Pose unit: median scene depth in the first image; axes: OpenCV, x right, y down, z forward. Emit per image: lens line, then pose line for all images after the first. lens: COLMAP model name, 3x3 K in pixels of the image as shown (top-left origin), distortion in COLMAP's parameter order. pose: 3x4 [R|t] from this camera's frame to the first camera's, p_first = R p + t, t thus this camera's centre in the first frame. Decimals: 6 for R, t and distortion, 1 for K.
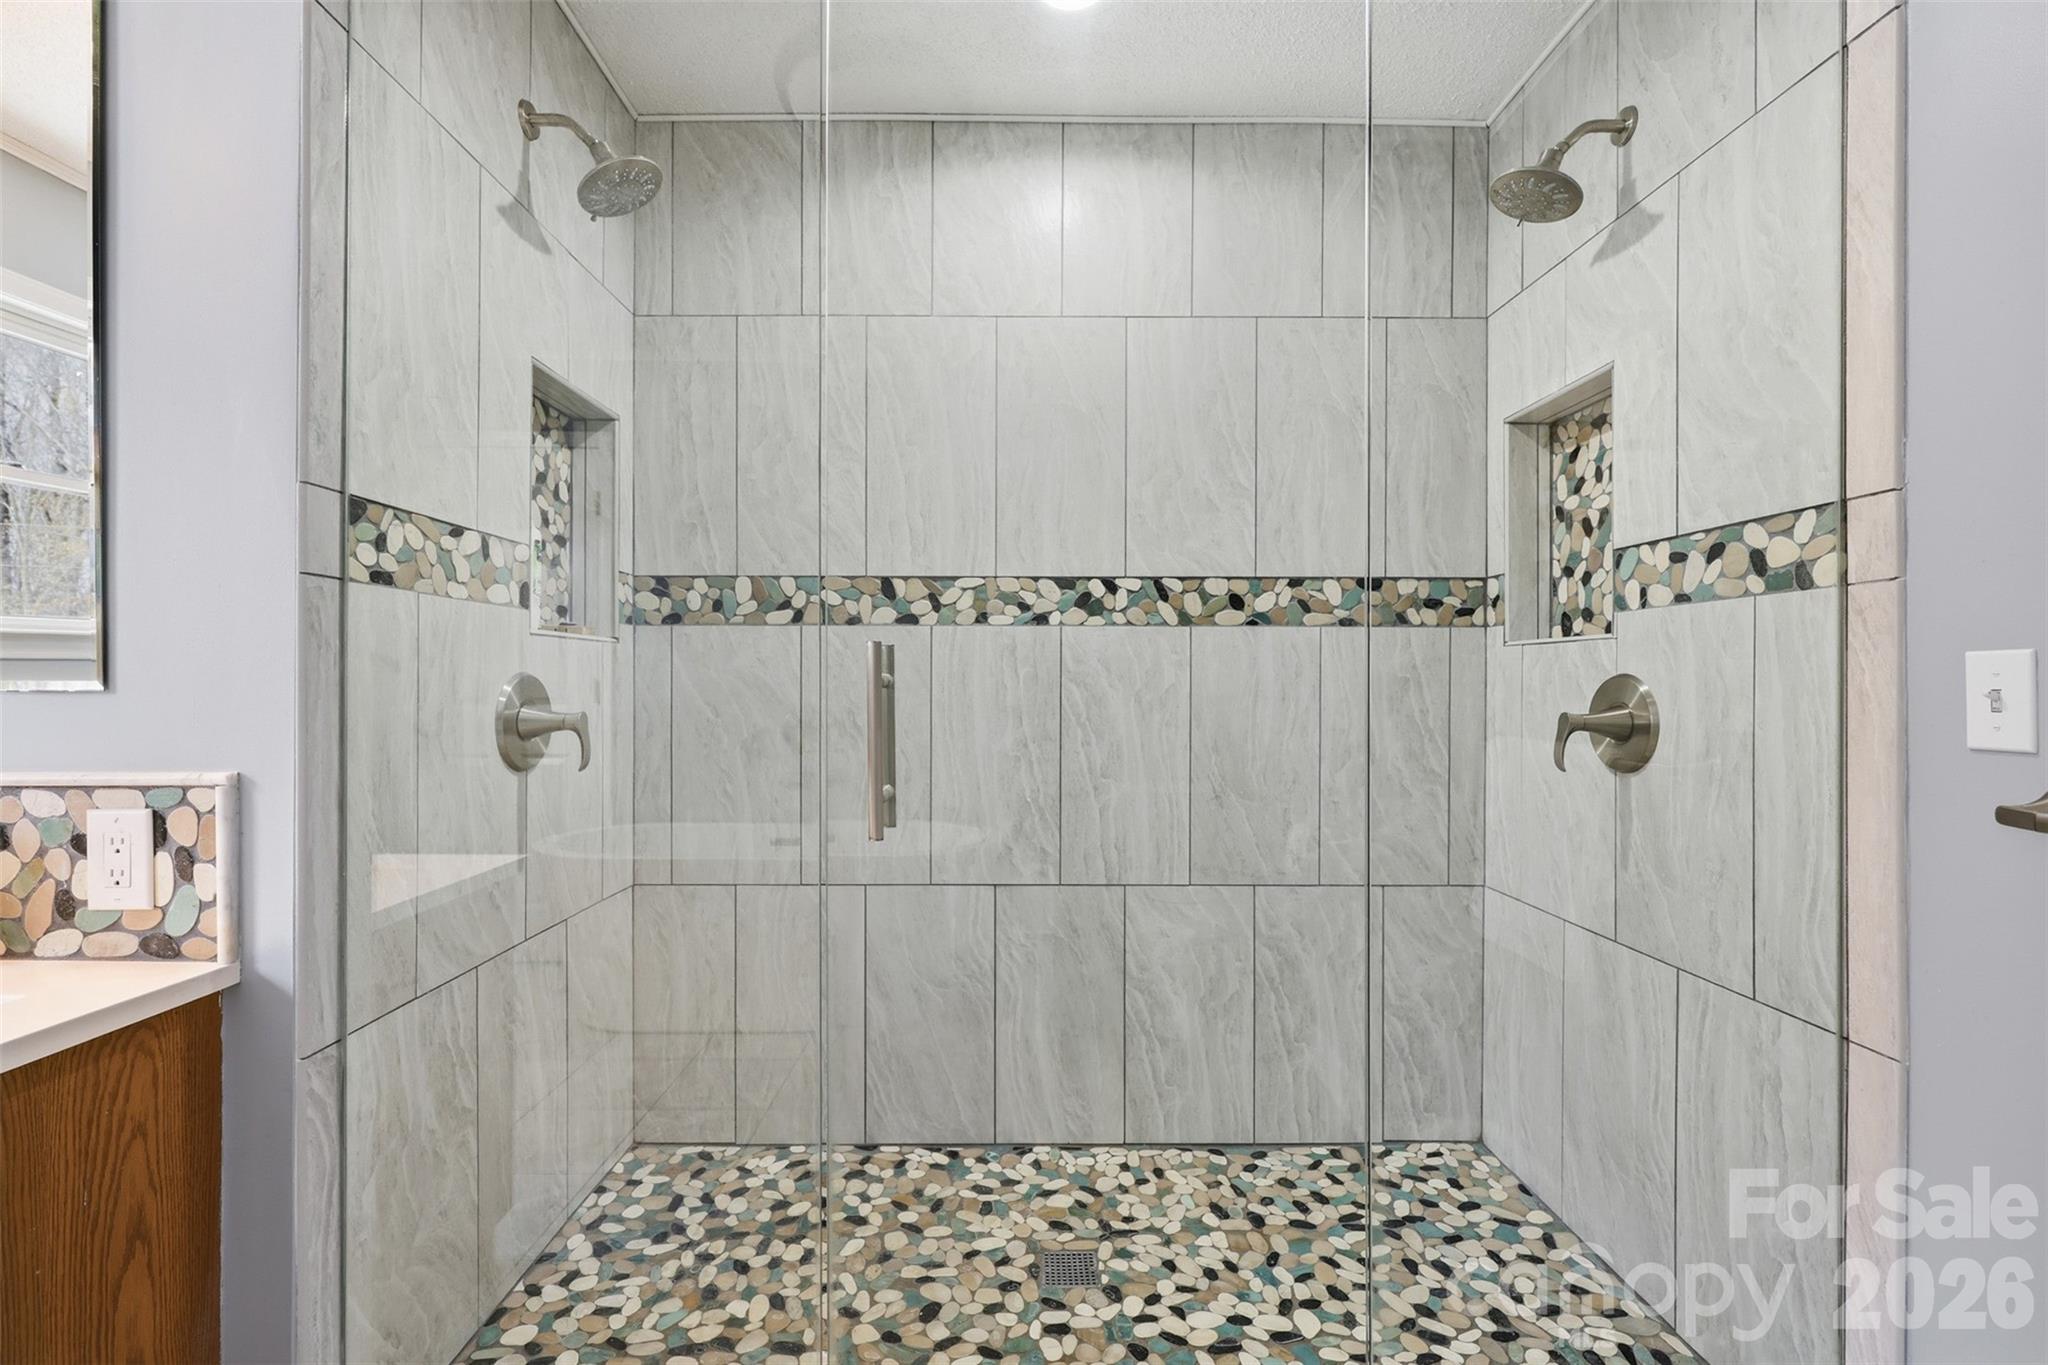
lens RADIAL K [[893.4, 0, 1023.5], [0, 893.4, 685.9], [0, 0, 1]] dist [-0.002365, -0.000404]
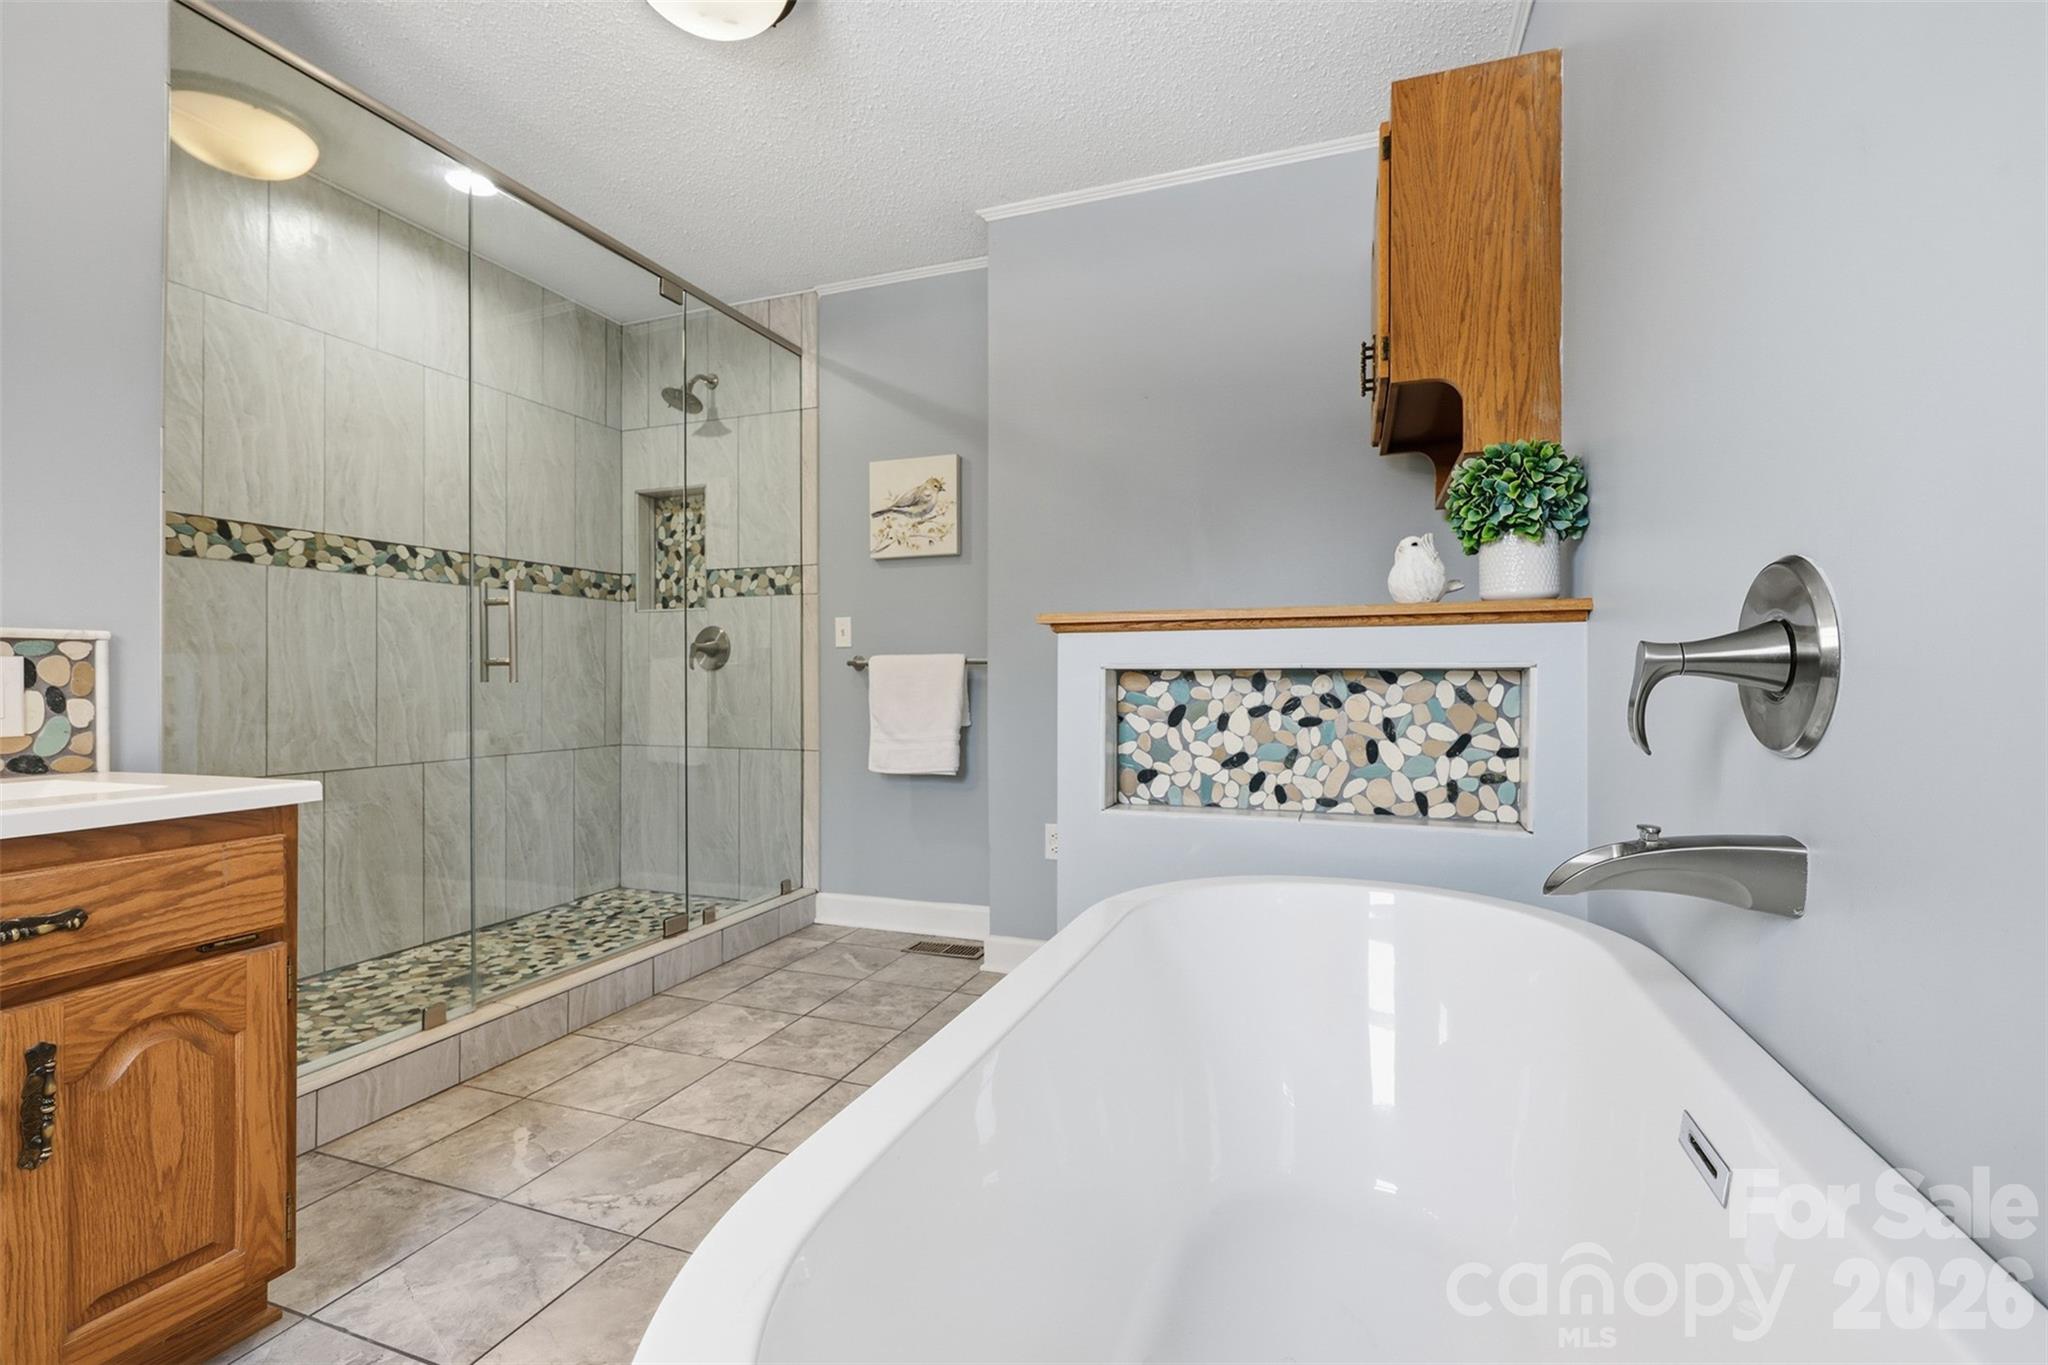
lens RADIAL K [[895.7, 0, 1024.0], [0, 895.7, 682.5], [0, 0, 1]] dist [-0.001096, -0.000045]
pose [[0.362398, -0.006041, 0.932004, -0.959196], [0.005084, 0.999977, 0.004504, 0.102636], [-0.932010, 0.003106, 0.362420, -0.457228]]
